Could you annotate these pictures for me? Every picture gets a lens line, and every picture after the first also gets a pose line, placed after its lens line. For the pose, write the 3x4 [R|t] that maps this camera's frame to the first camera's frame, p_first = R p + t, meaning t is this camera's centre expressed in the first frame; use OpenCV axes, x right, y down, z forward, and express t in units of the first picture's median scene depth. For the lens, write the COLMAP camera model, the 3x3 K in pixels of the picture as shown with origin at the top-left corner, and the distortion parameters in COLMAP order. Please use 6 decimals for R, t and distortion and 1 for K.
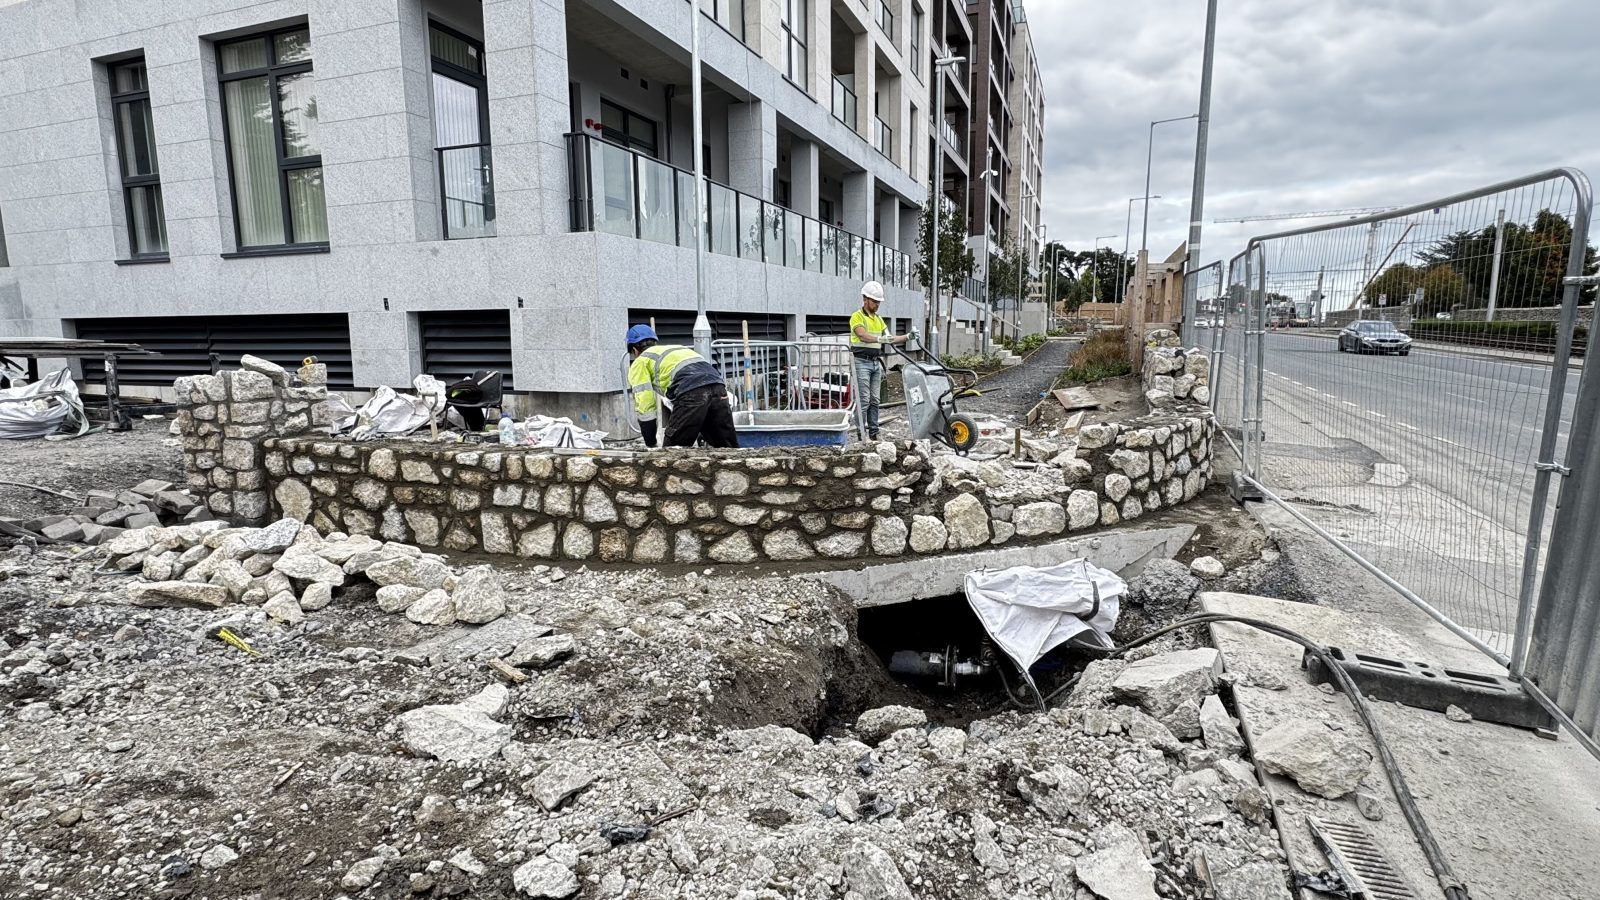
lens RADIAL K [[791.0, 0, 800.0], [0, 791.0, 450.0], [0, 0, 1]] dist [-0.001129, -0.000245]
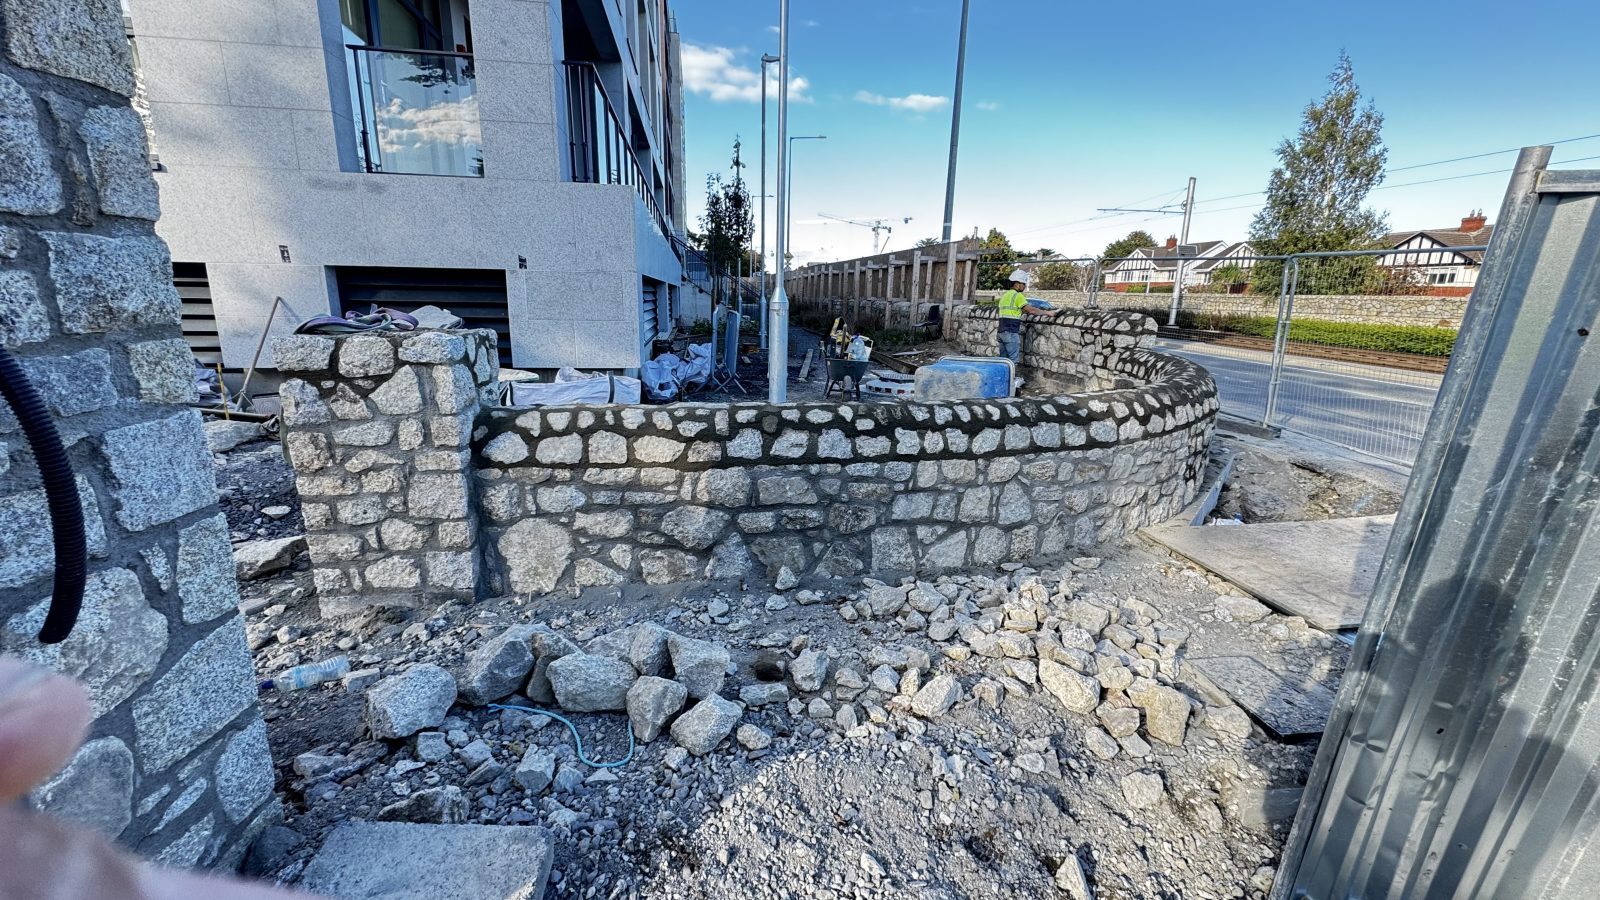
lens RADIAL K [[634.1, 0, 800.0], [0, 634.1, 450.0], [0, 0, 1]] dist [0.001349, 0.000068]
pose [[0.869065, -0.091947, 0.486077, -0.739485], [0.048377, 0.993662, 0.101469, -0.072179], [-0.492326, -0.064668, 0.868005, 0.436112]]
